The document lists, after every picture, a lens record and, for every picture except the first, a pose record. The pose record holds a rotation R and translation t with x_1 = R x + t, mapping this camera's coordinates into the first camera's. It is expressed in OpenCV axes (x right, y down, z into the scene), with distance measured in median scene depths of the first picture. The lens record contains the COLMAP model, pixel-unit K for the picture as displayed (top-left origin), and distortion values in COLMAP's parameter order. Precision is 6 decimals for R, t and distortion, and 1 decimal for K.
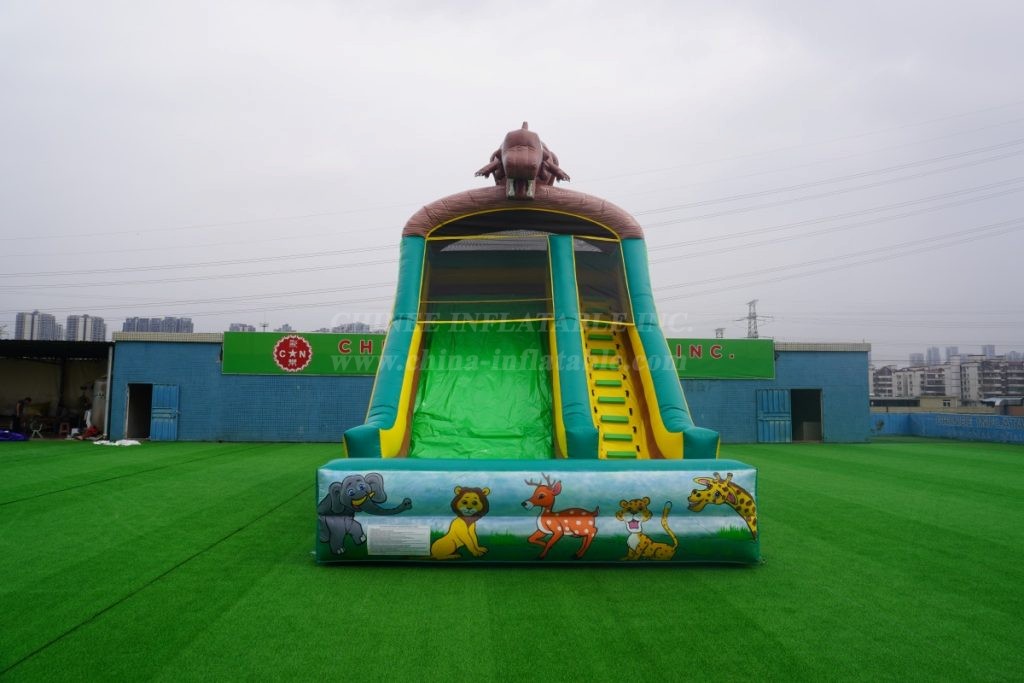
lens RADIAL K [[676.9, 0, 514.2], [0, 676.9, 340.6], [0, 0, 1]] dist [-0.068599, 0.048473]
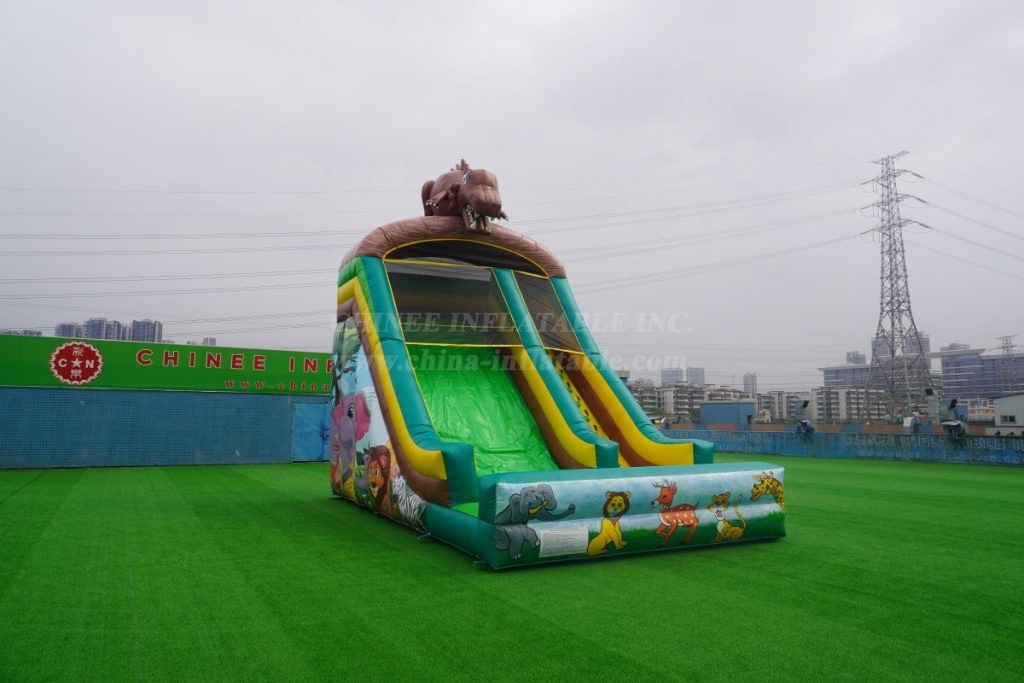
lens RADIAL K [[676.9, 0, 514.2], [0, 676.9, 340.6], [0, 0, 1]] dist [-0.068599, 0.048473]
pose [[0.897493, 0.048176, 0.438390, -0.763538], [-0.036732, 0.998728, -0.034554, -0.002137], [-0.439497, 0.014909, 0.898120, 0.003345]]
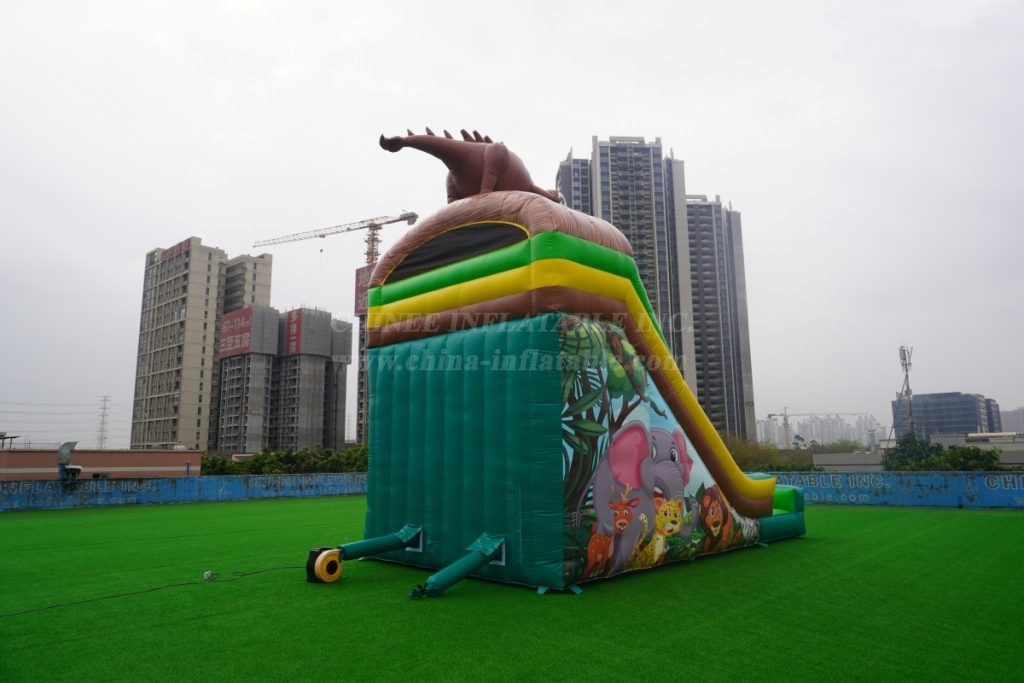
lens RADIAL K [[676.9, 0, 514.2], [0, 676.9, 340.6], [0, 0, 1]] dist [-0.068599, 0.048473]
pose [[-0.694273, 0.126301, 0.708543, -1.786154], [-0.057964, 0.971471, -0.229967, 0.600656], [-0.717374, -0.200730, -0.667145, 7.016531]]
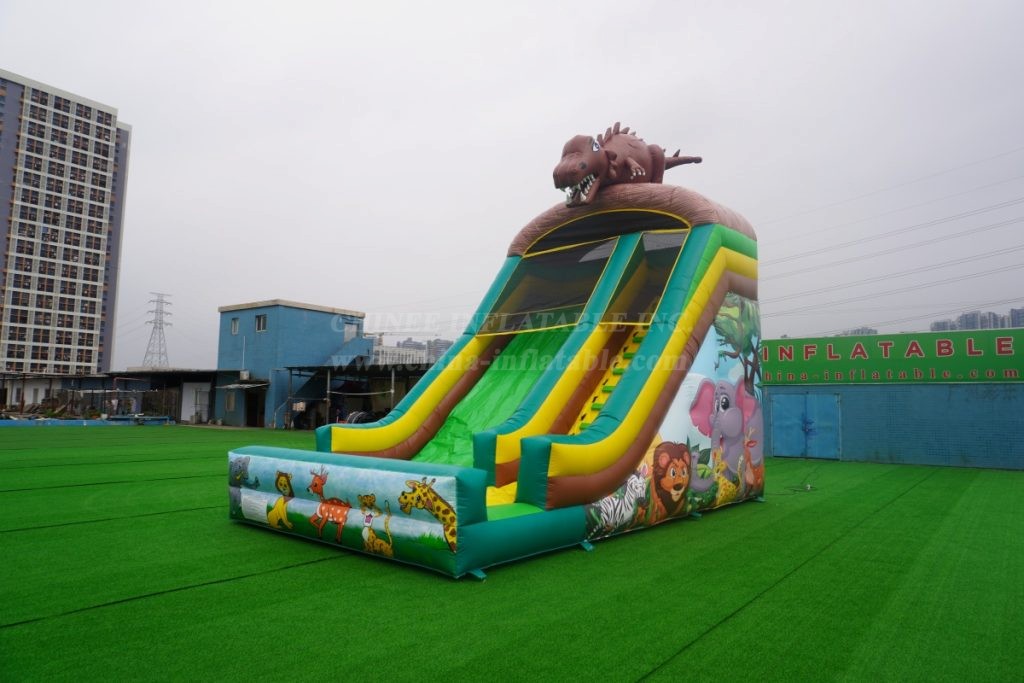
lens RADIAL K [[676.9, 0, 514.2], [0, 676.9, 340.6], [0, 0, 1]] dist [-0.068599, 0.048473]
pose [[0.767340, -0.054114, -0.638952, 1.058401], [0.043567, 0.998530, -0.032245, 0.033746], [0.639758, -0.003094, 0.768570, 0.323766]]
